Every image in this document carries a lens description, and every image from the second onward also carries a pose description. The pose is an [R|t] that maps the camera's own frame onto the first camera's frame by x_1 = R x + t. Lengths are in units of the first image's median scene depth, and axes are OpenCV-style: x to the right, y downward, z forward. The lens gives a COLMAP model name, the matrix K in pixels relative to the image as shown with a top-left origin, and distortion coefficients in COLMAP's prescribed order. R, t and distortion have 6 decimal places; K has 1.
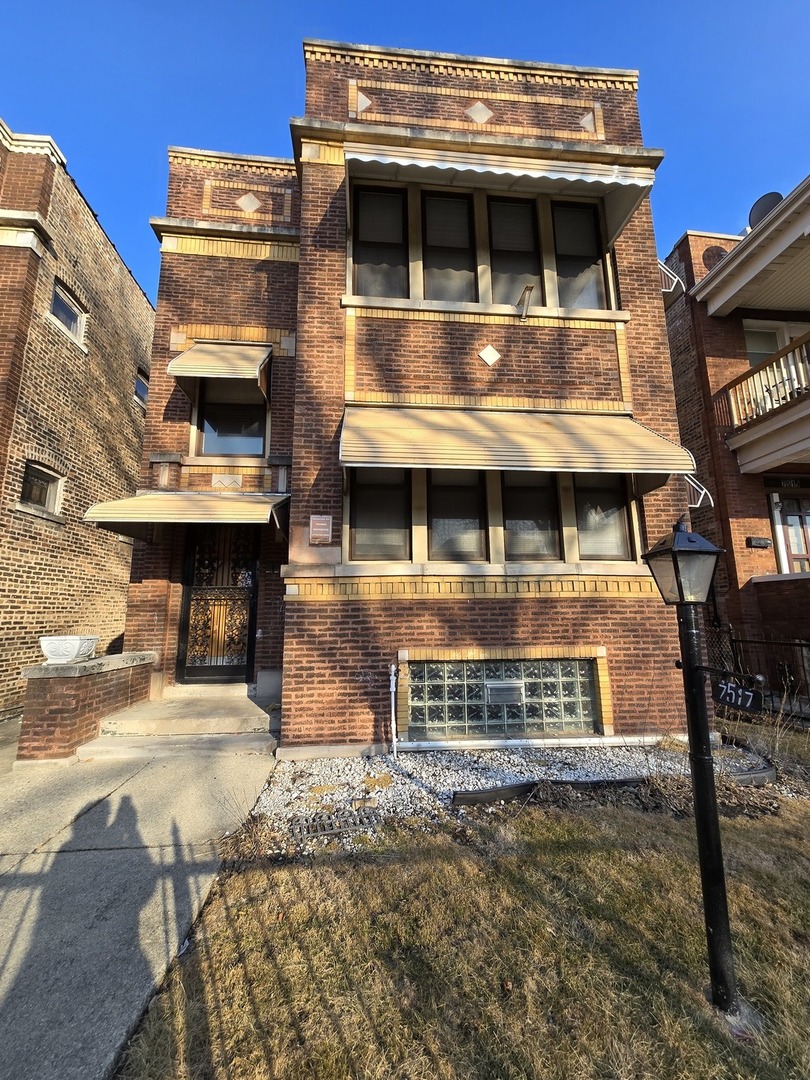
lens RADIAL K [[439.5, 0, 407.4], [0, 439.5, 533.0], [0, 0, 1]] dist [-0.004605, 0.001282]
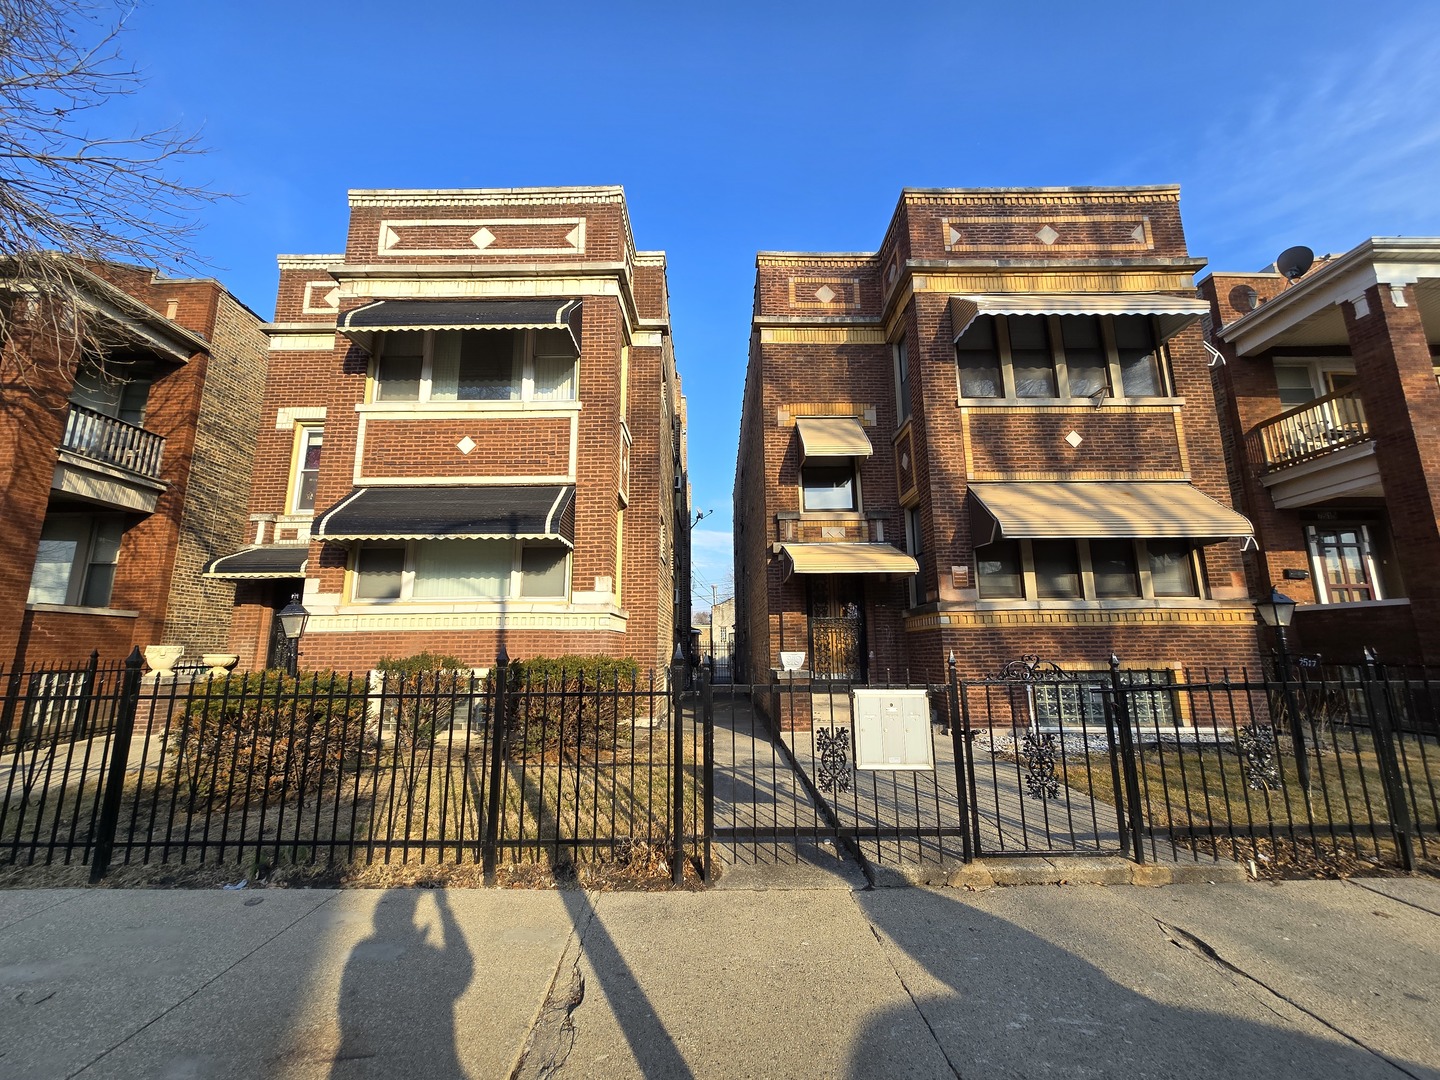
lens RADIAL K [[586.0, 0, 711.8], [0, 586.0, 536.8], [0, 0, 1]] dist [-0.004605, 0.001282]
pose [[0.995641, -0.015620, -0.091949, -0.714035], [0.014646, 0.999829, -0.011262, -0.109517], [0.092109, 0.009867, 0.995700, -0.809744]]
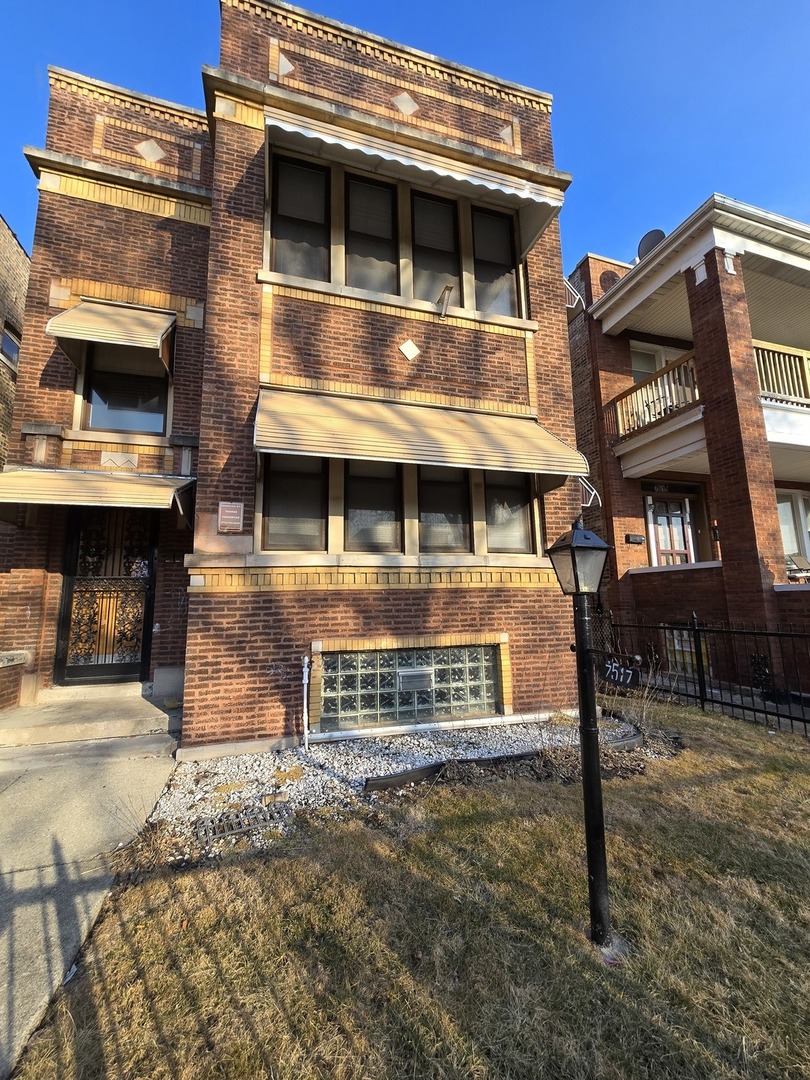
lens RADIAL K [[439.5, 0, 406.7], [0, 439.5, 533.0], [0, 0, 1]] dist [-0.004605, 0.001282]
pose [[0.980196, 0.021349, 0.196878, -0.009374], [-0.025766, 0.999470, 0.019901, -0.002108], [-0.196349, -0.024579, 0.980226, -0.002576]]
